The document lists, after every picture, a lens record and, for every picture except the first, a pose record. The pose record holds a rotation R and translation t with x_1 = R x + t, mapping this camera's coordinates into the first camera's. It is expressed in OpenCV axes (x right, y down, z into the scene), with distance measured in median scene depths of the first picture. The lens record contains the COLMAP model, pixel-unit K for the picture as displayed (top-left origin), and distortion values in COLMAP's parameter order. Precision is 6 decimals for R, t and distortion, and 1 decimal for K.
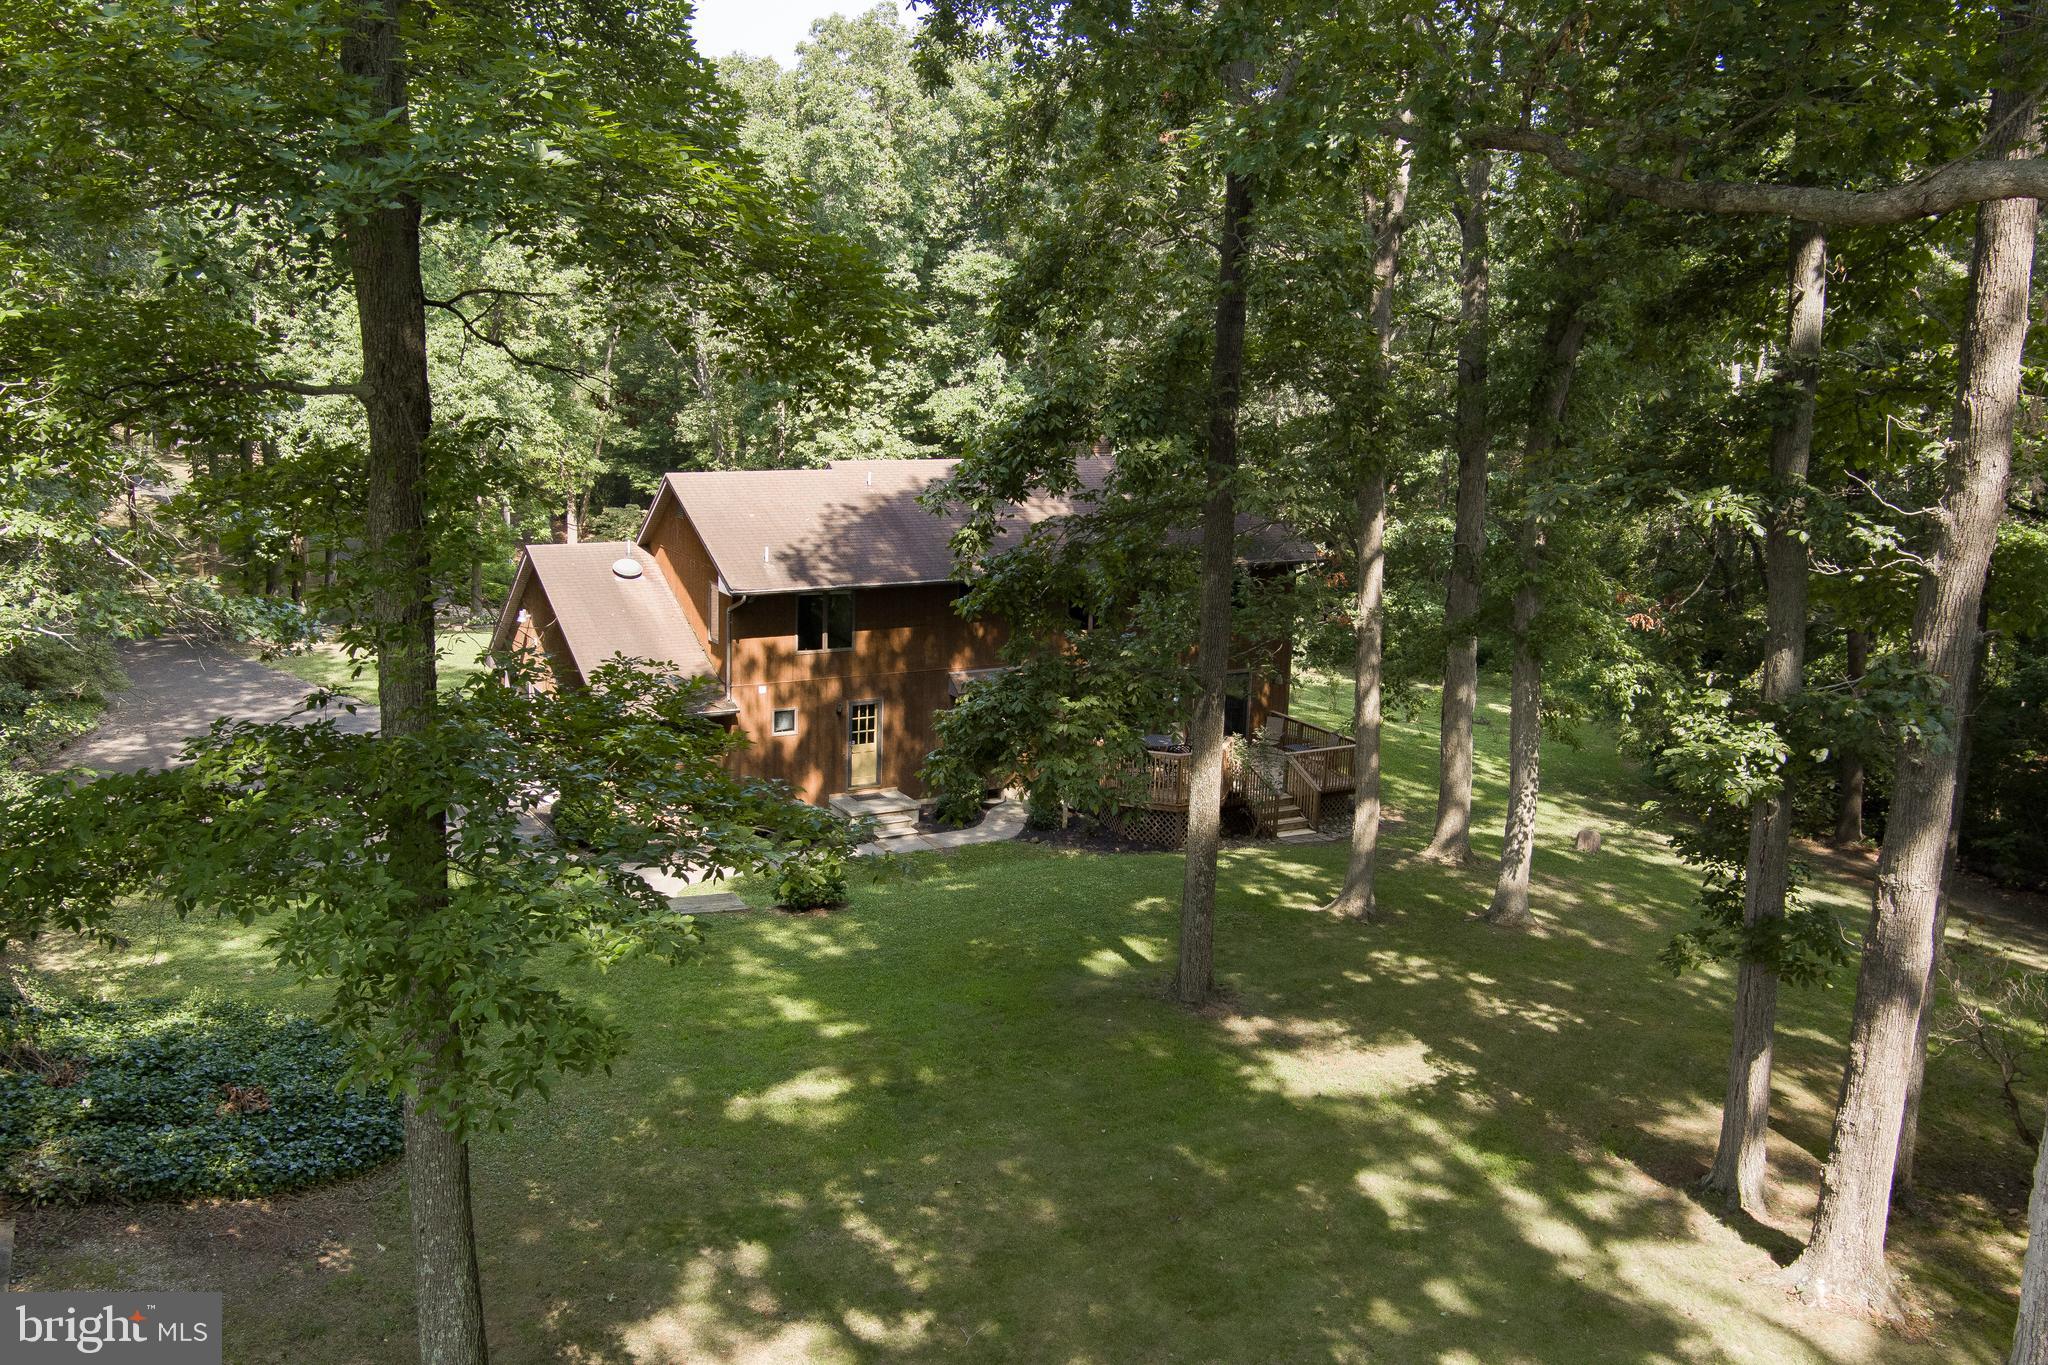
lens RADIAL K [[1669.6, 0, 1024.0], [0, 1669.6, 682.5], [0, 0, 1]] dist [-0.066719, 0.019360]
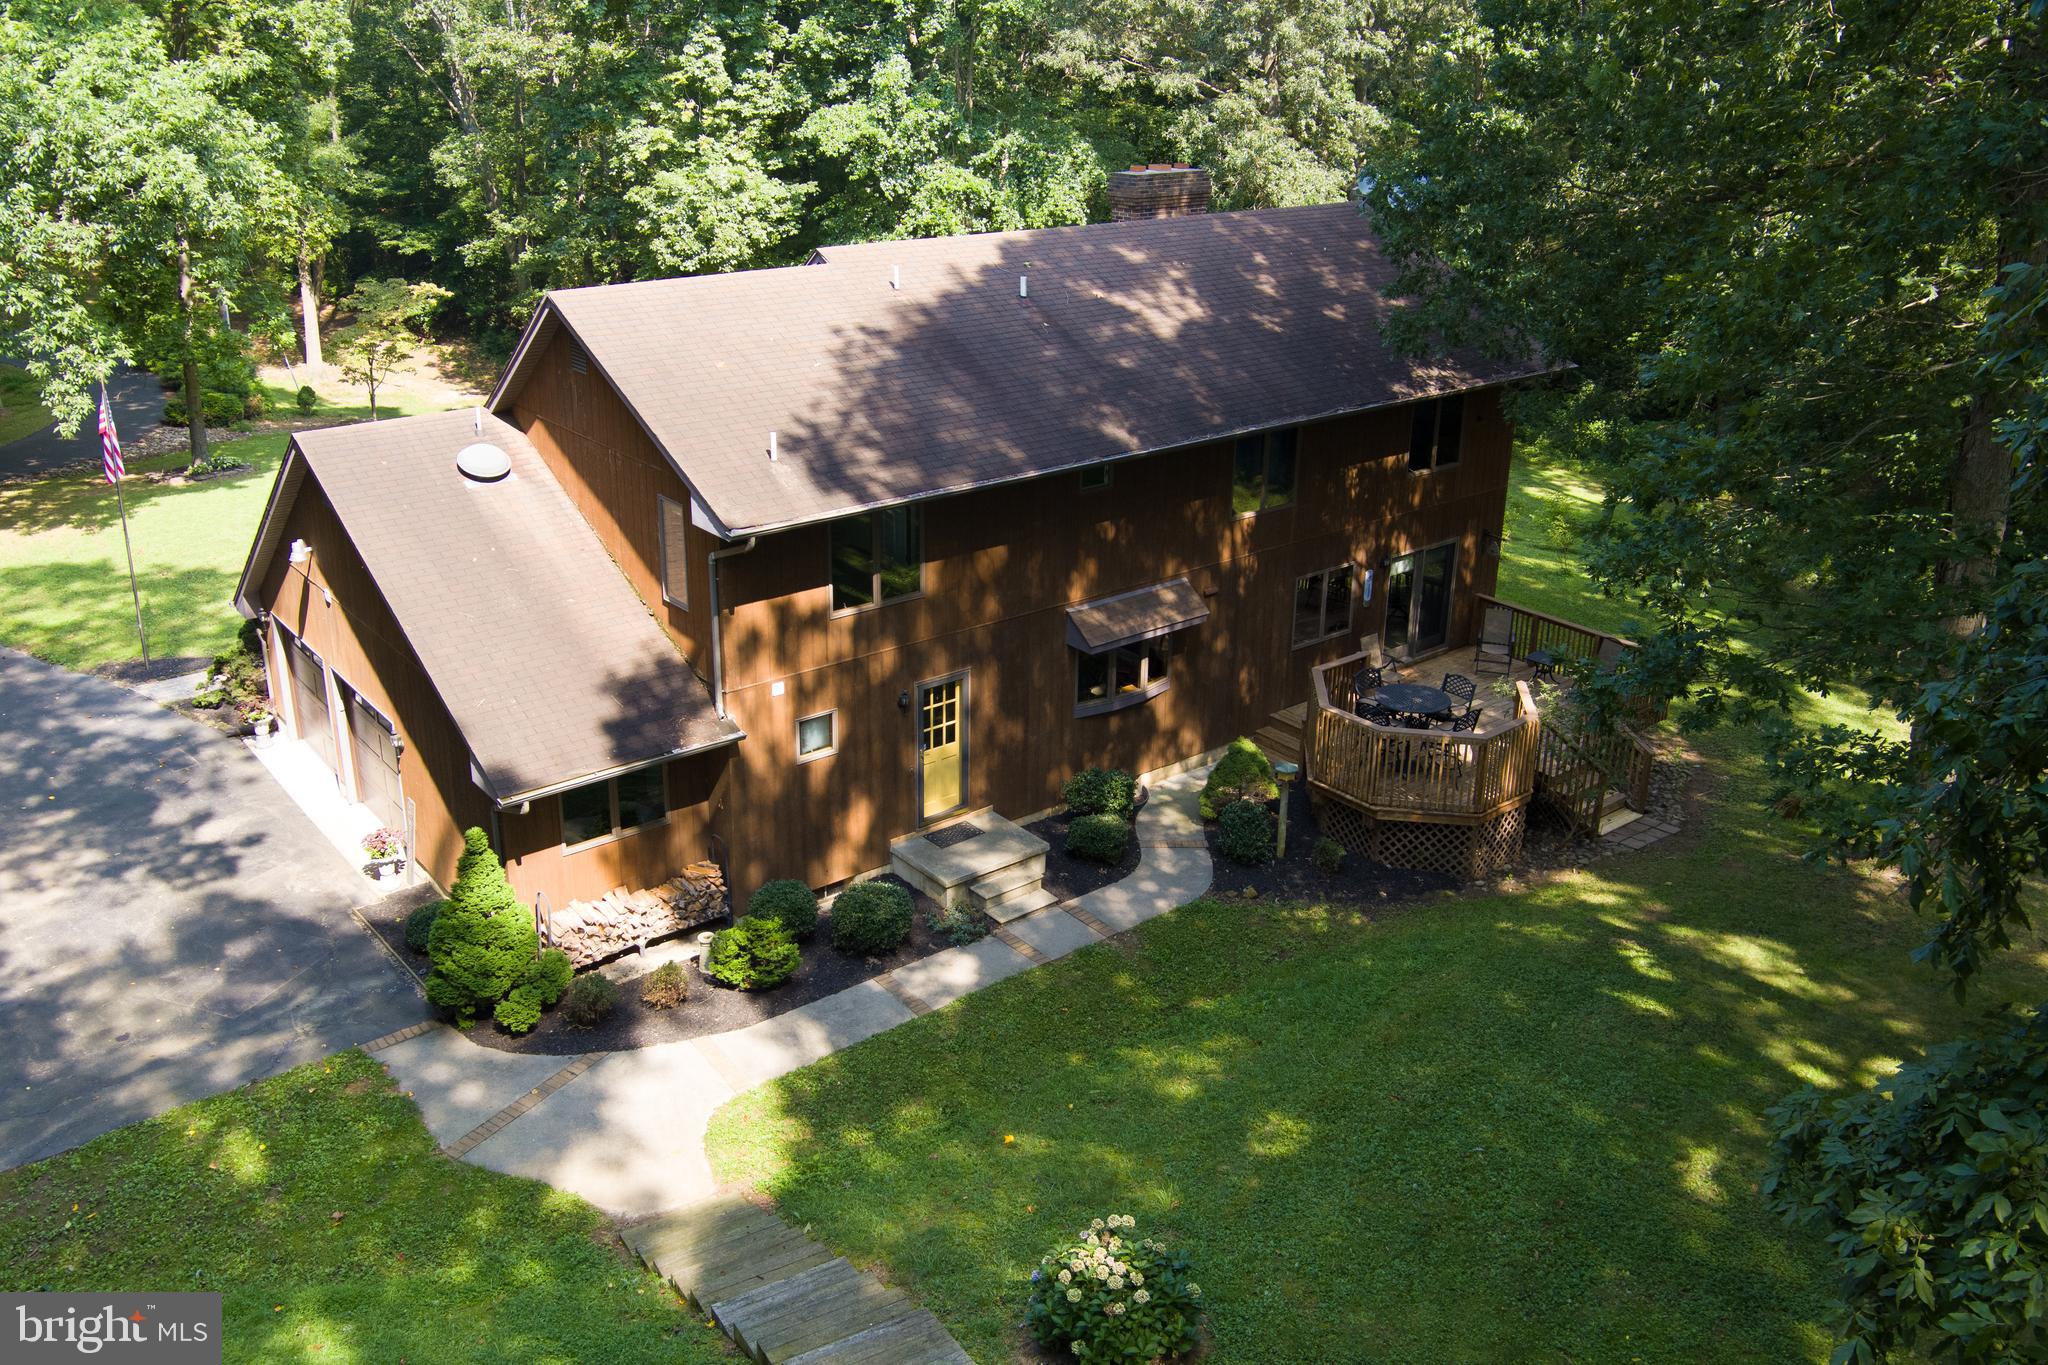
lens RADIAL K [[1622.5, 0, 1061.0], [0, 1622.5, 678.6], [0, 0, 1]] dist [-0.115242, 0.052524]
pose [[0.982882, -0.081304, 0.165329, -0.137144], [0.050846, 0.982215, 0.180742, -0.081948], [-0.177084, -0.169242, 0.969535, 0.416454]]
